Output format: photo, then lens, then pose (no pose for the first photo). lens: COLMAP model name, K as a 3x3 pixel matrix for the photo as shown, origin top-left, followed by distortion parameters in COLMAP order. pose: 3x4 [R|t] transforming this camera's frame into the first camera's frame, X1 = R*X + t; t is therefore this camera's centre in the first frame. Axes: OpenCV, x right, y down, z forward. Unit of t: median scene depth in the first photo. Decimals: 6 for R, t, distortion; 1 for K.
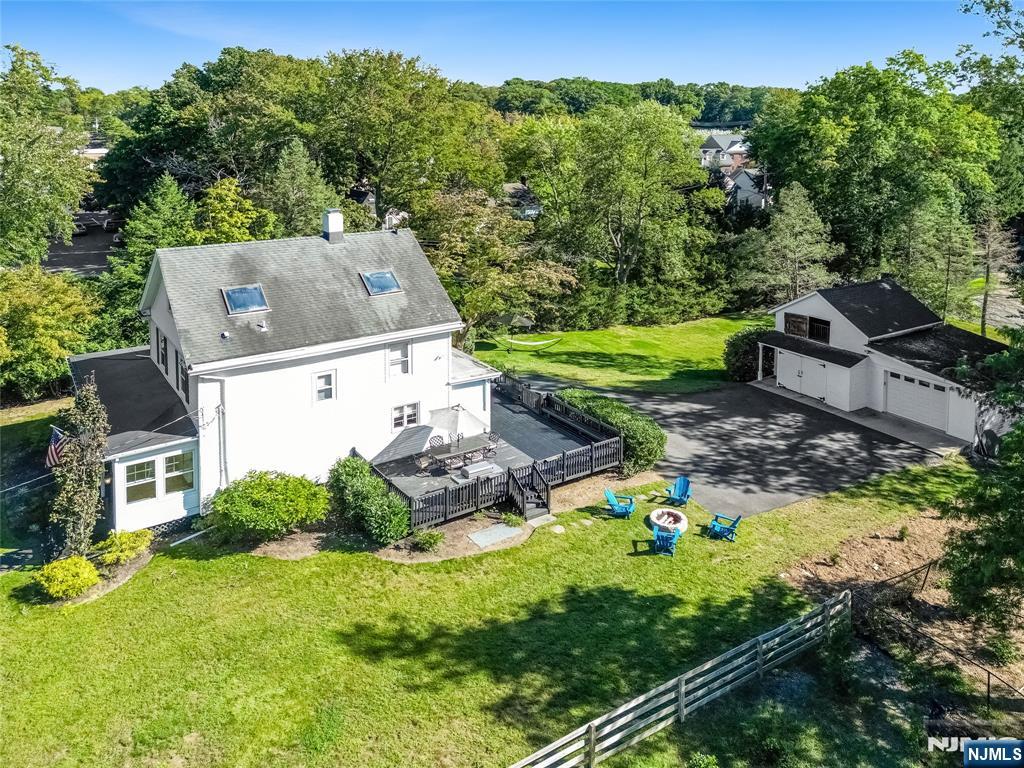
lens RADIAL K [[793.7, 0, 512.0], [0, 793.7, 384.0], [0, 0, 1]] dist [0.000133, -0.005234]
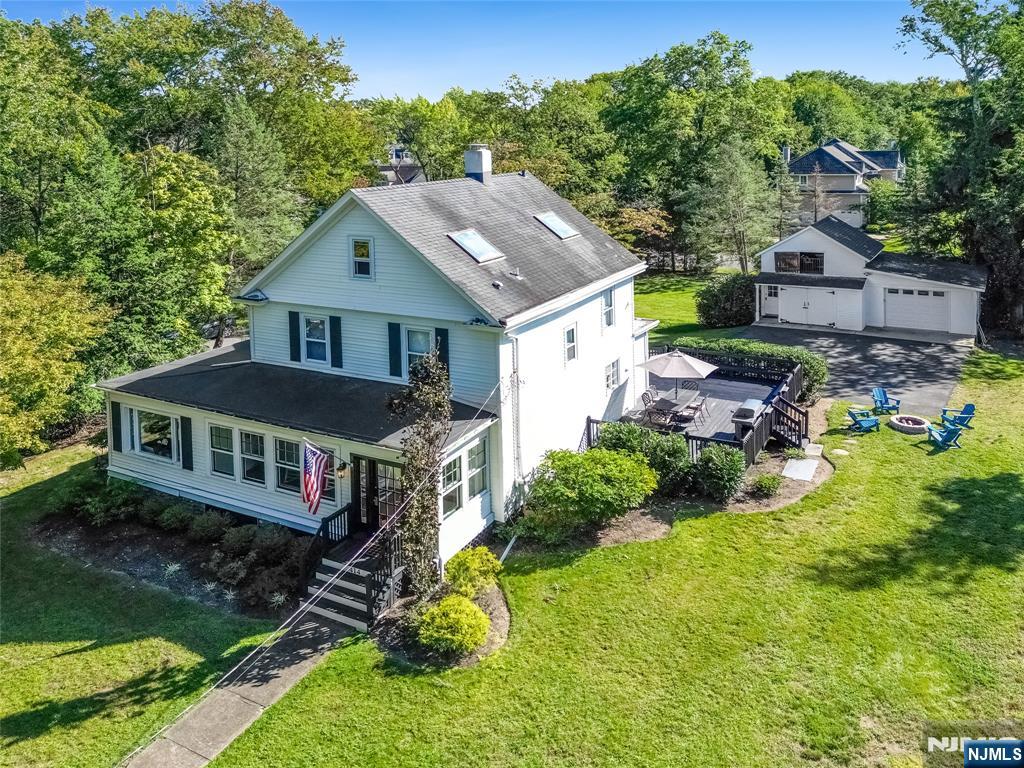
lens RADIAL K [[826.3, 0, 512.0], [0, 826.3, 384.0], [0, 0, 1]] dist [-0.001791, -0.005633]
pose [[0.896173, -0.161195, 0.413389, -0.614910], [0.180985, 0.983446, -0.008872, 0.038511], [-0.405116, 0.082768, 0.910511, 0.230886]]
